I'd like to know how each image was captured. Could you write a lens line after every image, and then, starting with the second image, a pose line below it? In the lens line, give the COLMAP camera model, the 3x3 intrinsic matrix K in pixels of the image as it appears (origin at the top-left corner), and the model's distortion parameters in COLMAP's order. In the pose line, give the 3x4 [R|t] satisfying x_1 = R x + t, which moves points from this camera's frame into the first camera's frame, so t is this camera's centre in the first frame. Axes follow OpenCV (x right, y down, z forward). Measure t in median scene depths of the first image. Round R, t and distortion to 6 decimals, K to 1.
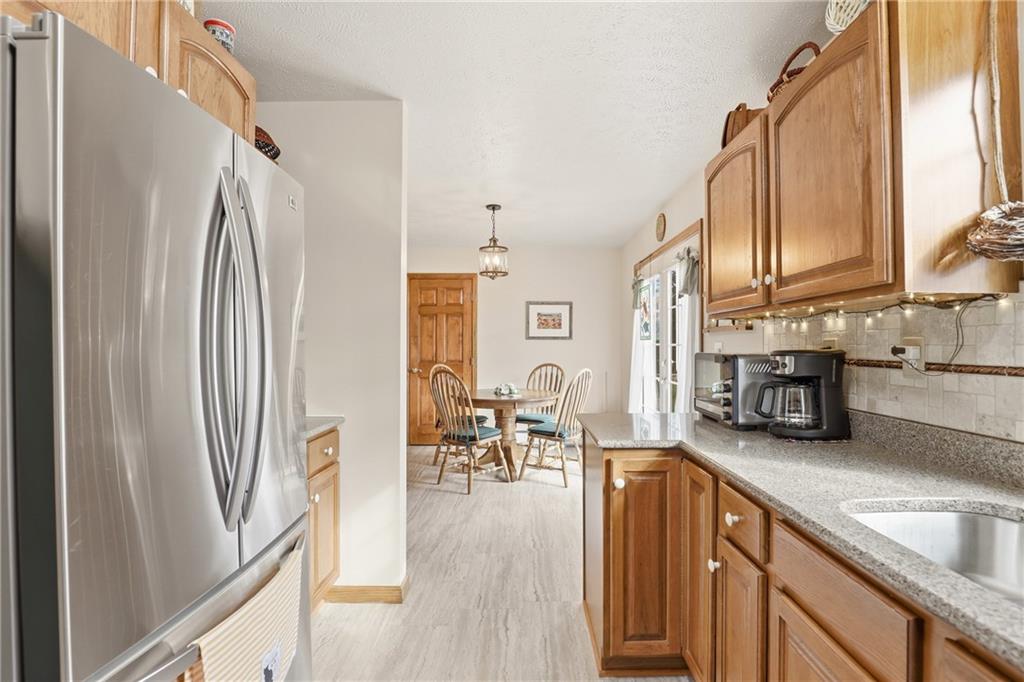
lens RADIAL K [[482.5, 0, 524.2], [0, 482.5, 342.5], [0, 0, 1]] dist [-0.030591, 0.004249]
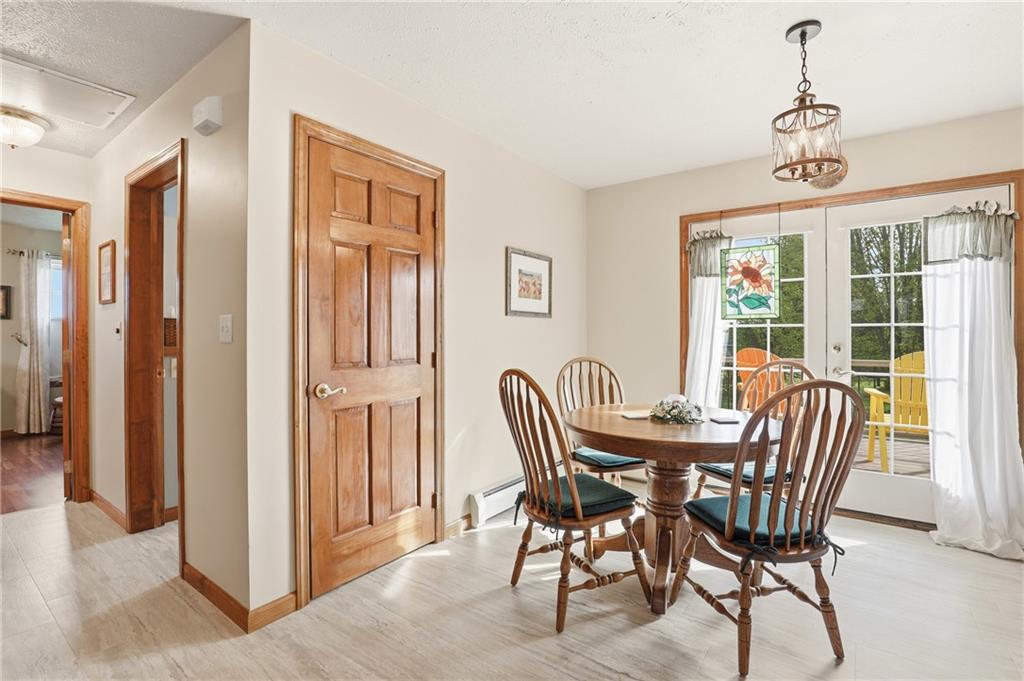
lens RADIAL K [[482.5, 0, 509.3], [0, 482.5, 336.2], [0, 0, 1]] dist [-0.030591, 0.004249]
pose [[0.604377, -0.002782, 0.796694, -0.616925], [-0.003273, 0.999977, 0.005975, 0.019741], [-0.796692, -0.006218, 0.604354, 0.957443]]
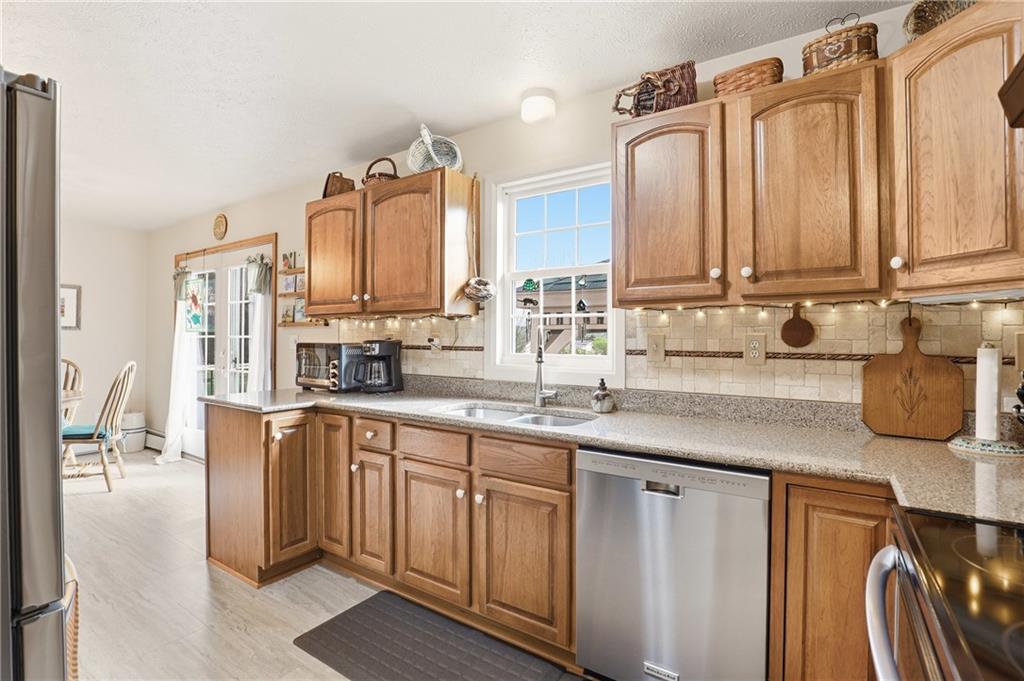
lens RADIAL K [[482.5, 0, 506.3], [0, 482.5, 336.1], [0, 0, 1]] dist [-0.030591, 0.004249]
pose [[0.567355, 0.006125, 0.823451, -0.229396], [-0.008047, 0.999966, -0.001893, 0.000564], [-0.823434, -0.005553, 0.567385, -0.130861]]
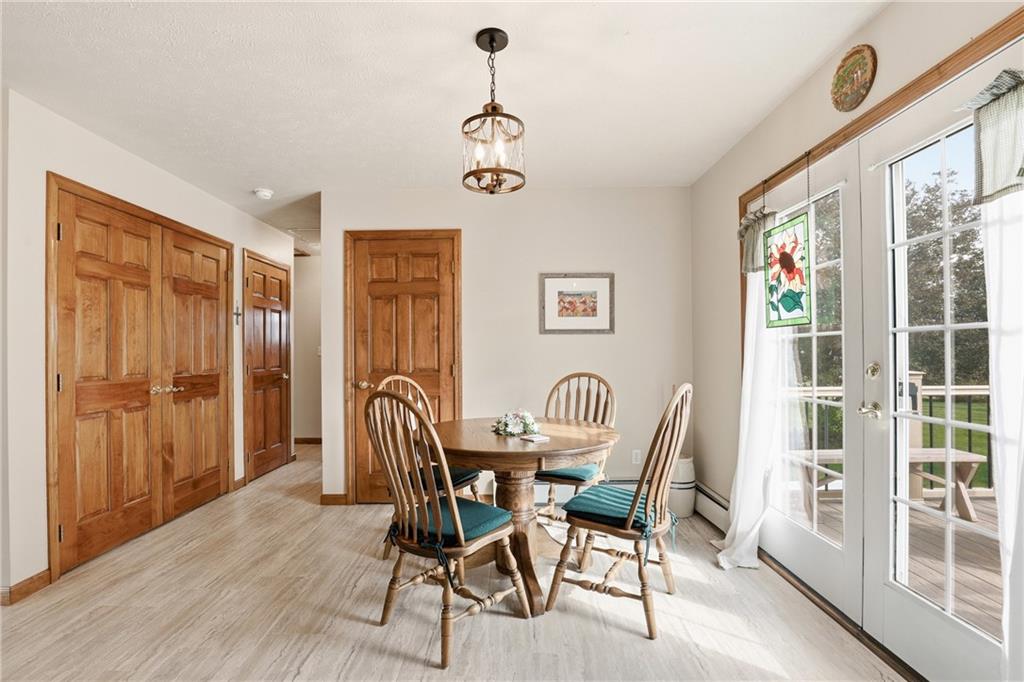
lens RADIAL K [[482.5, 0, 493.6], [0, 482.5, 349.2], [0, 0, 1]] dist [-0.030591, 0.004249]
pose [[0.999250, -0.009425, -0.037550, -0.047396], [0.009354, 0.999954, -0.002067, 0.019506], [0.037568, 0.001714, 0.999293, 0.539645]]
